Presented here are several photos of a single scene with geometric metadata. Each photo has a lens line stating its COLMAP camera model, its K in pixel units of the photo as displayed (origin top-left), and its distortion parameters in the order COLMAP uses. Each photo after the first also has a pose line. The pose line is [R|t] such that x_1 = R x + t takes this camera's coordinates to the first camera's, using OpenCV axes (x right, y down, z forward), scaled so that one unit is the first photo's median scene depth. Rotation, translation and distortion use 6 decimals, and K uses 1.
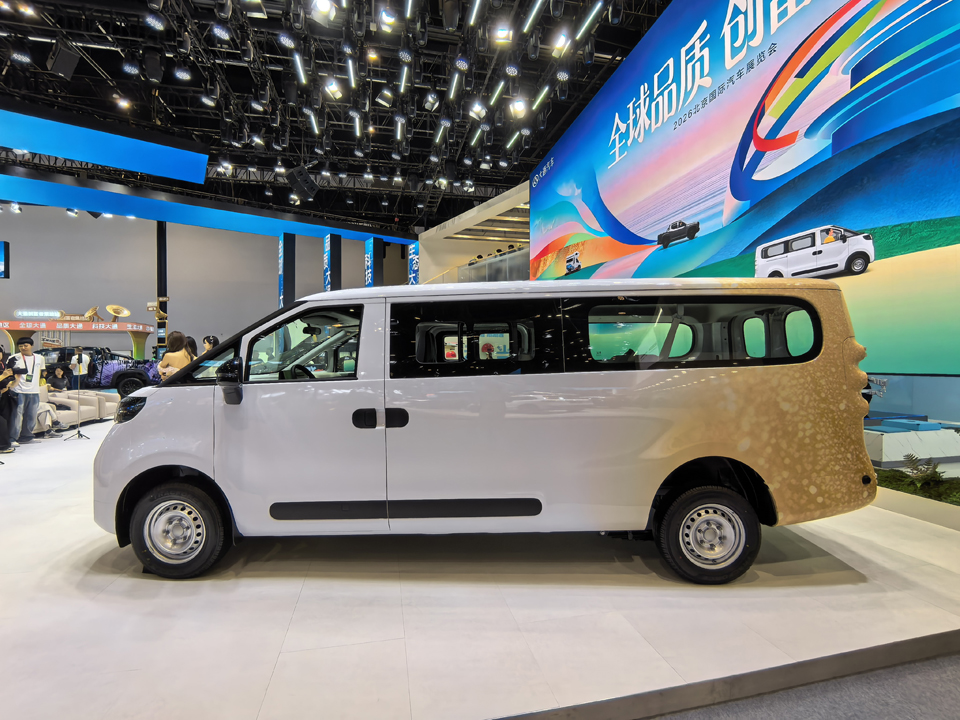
lens RADIAL K [[453.0, 0, 481.7], [0, 453.0, 358.8], [0, 0, 1]] dist [-0.013709, -0.001288]
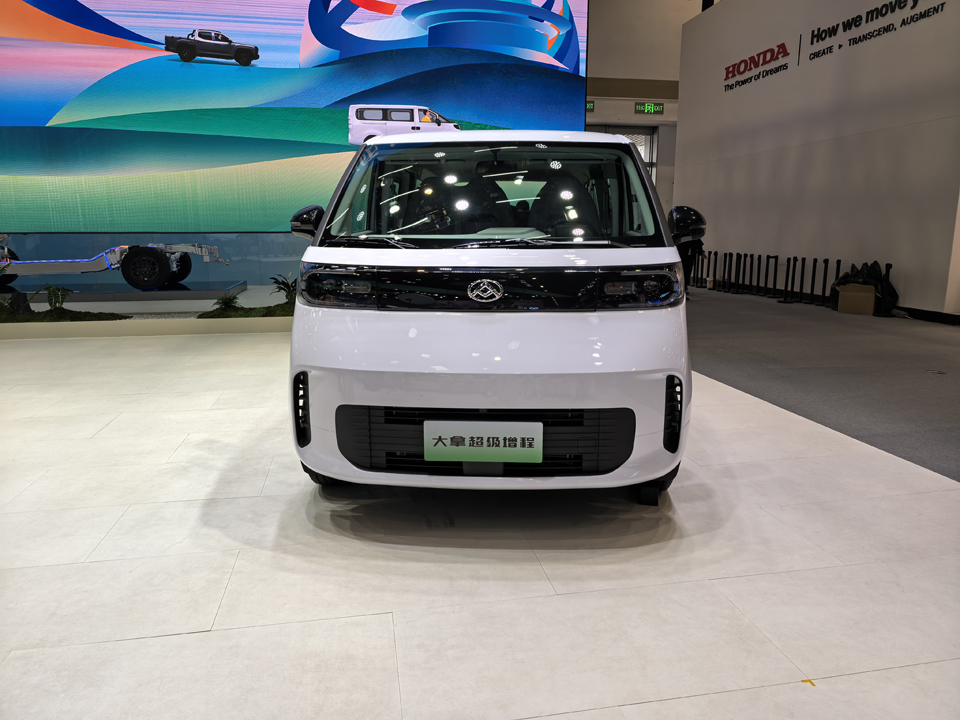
lens RADIAL K [[671.8, 0, 487.8], [0, 671.8, 359.9], [0, 0, 1]] dist [-0.002114, 0.000010]
pose [[0.033520, -0.192231, 0.980777, -0.997298], [0.000779, 0.981333, 0.192313, 0.018864], [-0.999438, -0.005682, 0.033044, 0.690145]]
